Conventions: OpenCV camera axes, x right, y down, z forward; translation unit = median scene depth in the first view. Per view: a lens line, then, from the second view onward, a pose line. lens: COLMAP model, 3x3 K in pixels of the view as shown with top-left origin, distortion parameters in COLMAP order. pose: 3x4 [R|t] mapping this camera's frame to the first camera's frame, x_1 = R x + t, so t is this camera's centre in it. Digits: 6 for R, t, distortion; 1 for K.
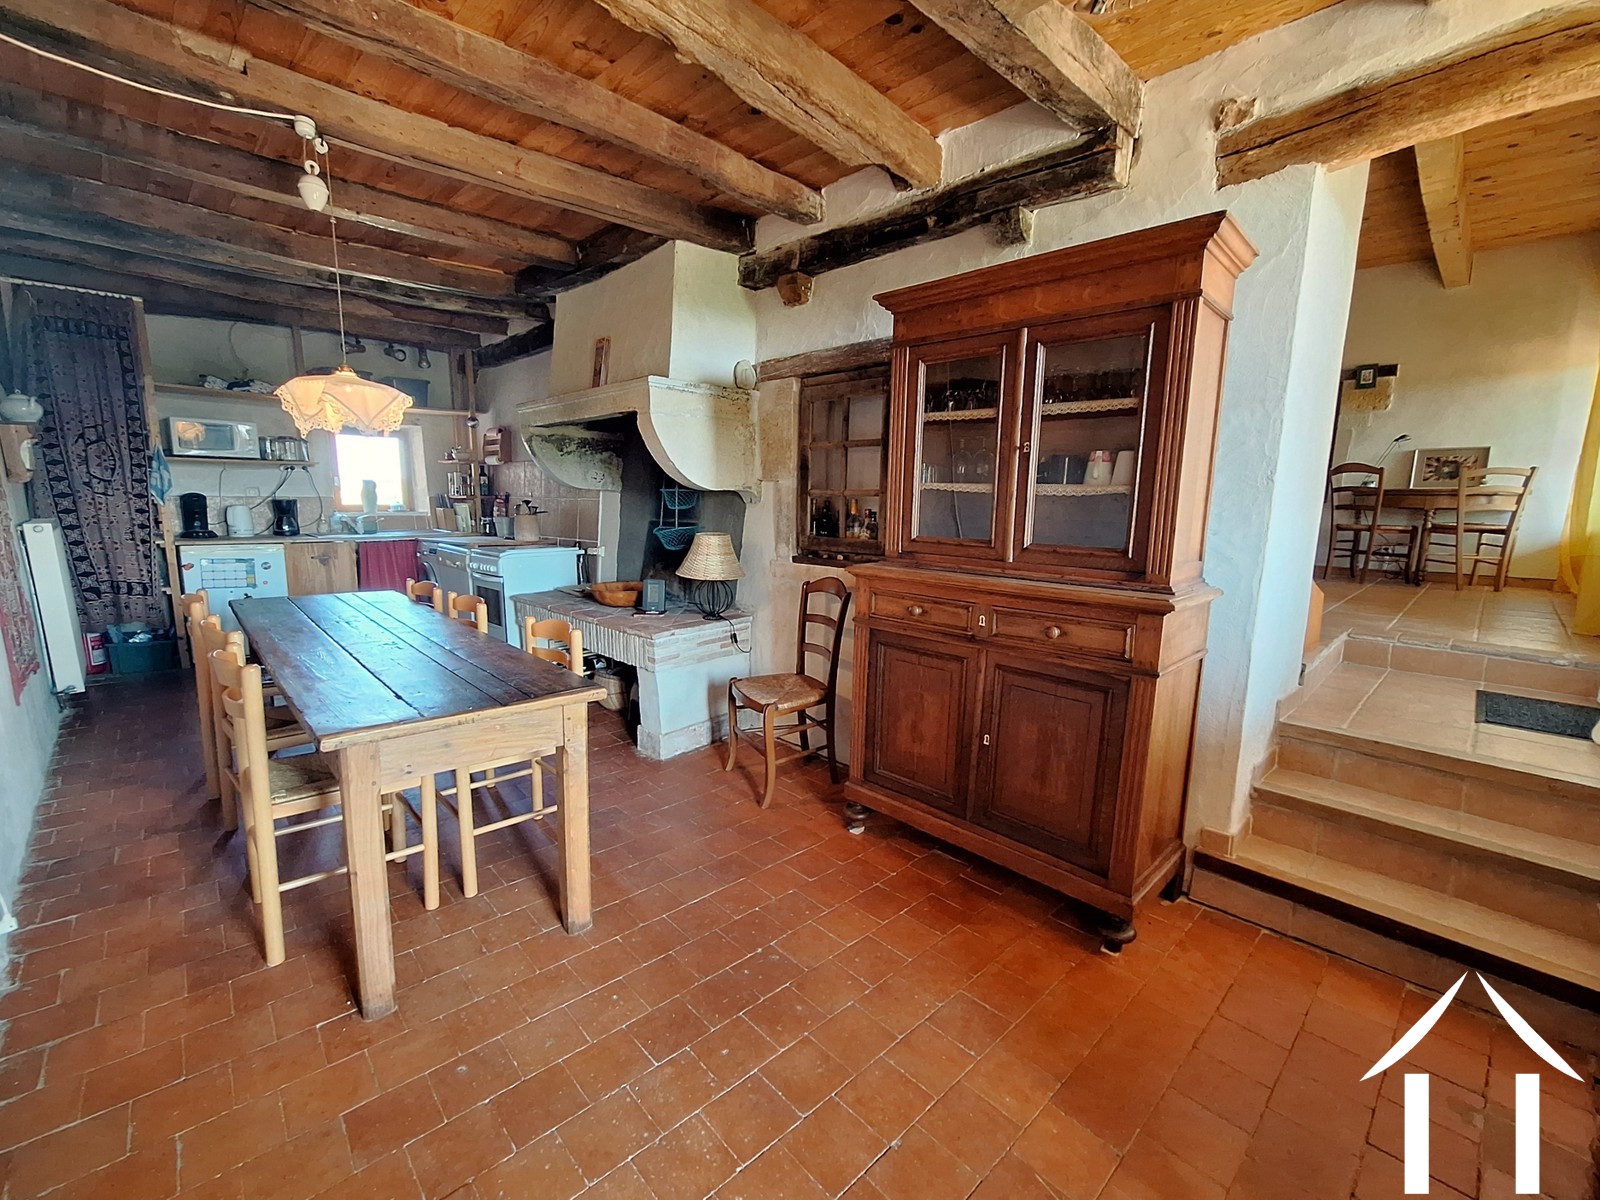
lens RADIAL K [[643.4, 0, 795.1], [0, 643.4, 595.6], [0, 0, 1]] dist [0.001707, 0.000511]
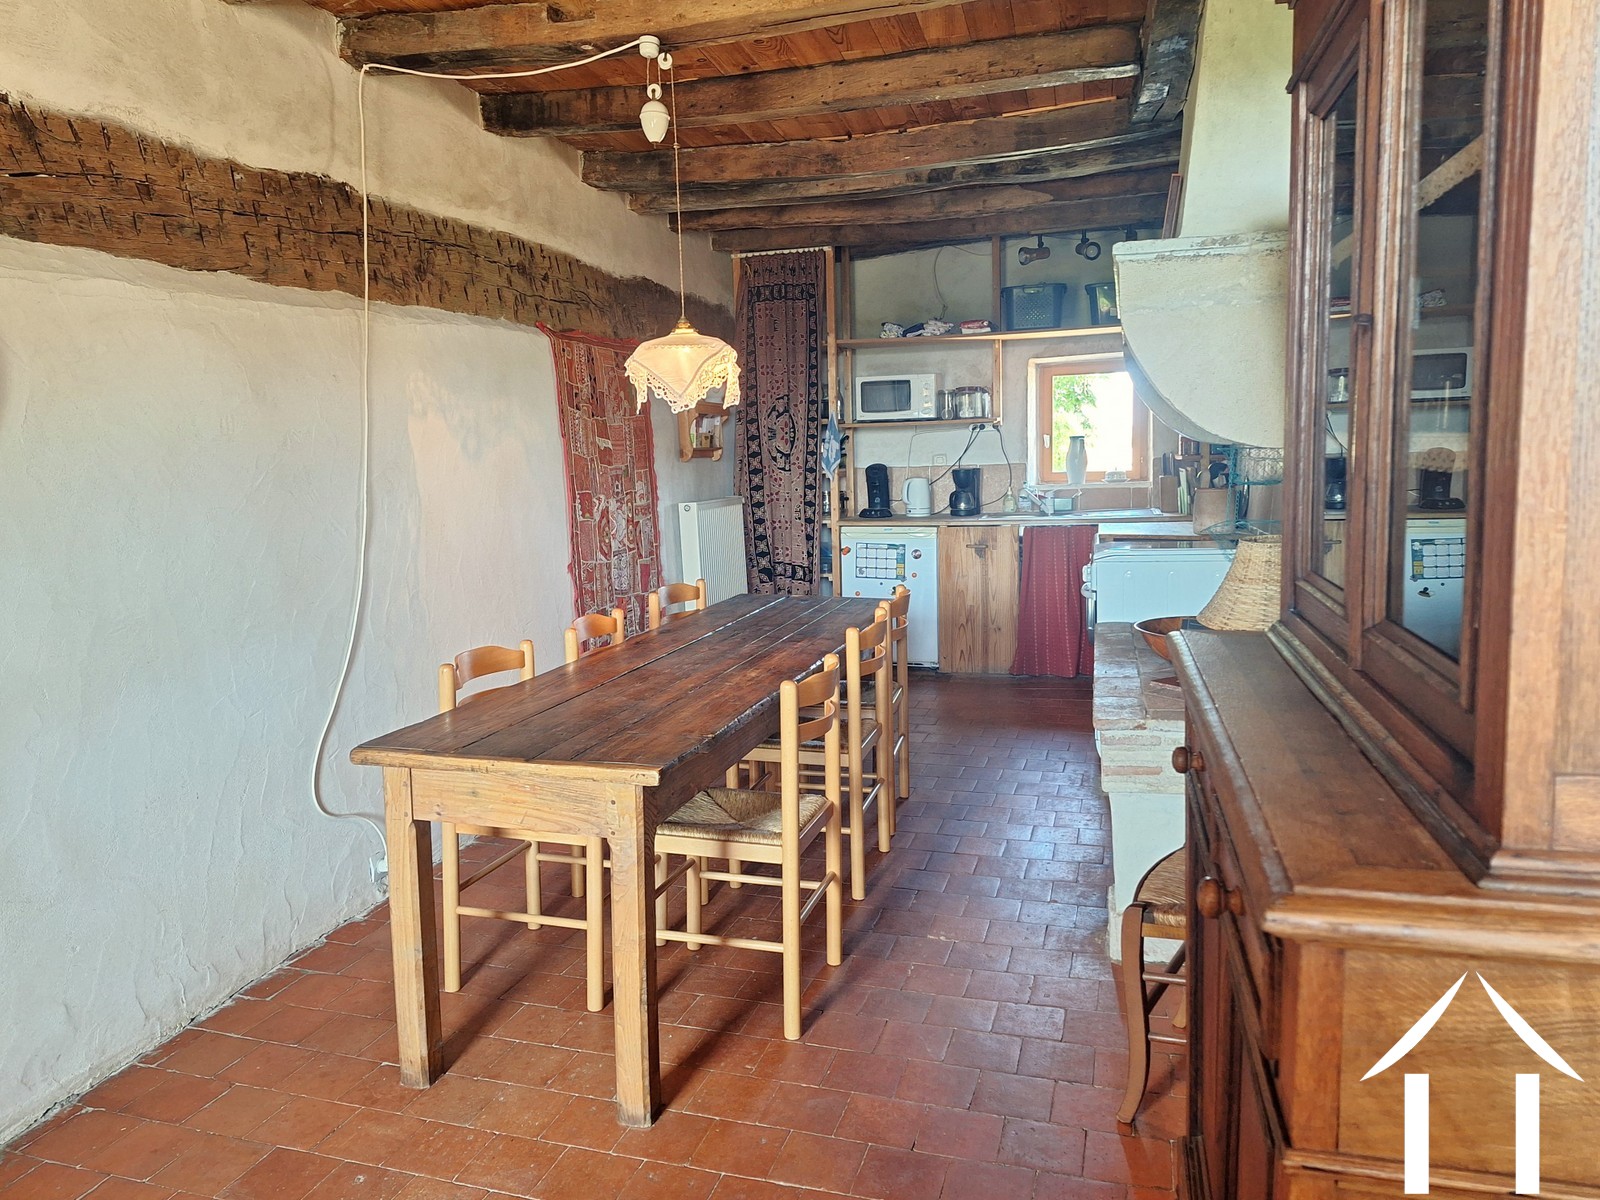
lens RADIAL K [[1082.6, 0, 794.6], [0, 1082.6, 602.7], [0, 0, 1]] dist [0.030079, -0.004076]
pose [[0.539919, 0.085888, -0.837324, 0.255116], [-0.093582, 0.994738, 0.041692, -0.033286], [0.836499, 0.055848, 0.545115, 0.177579]]
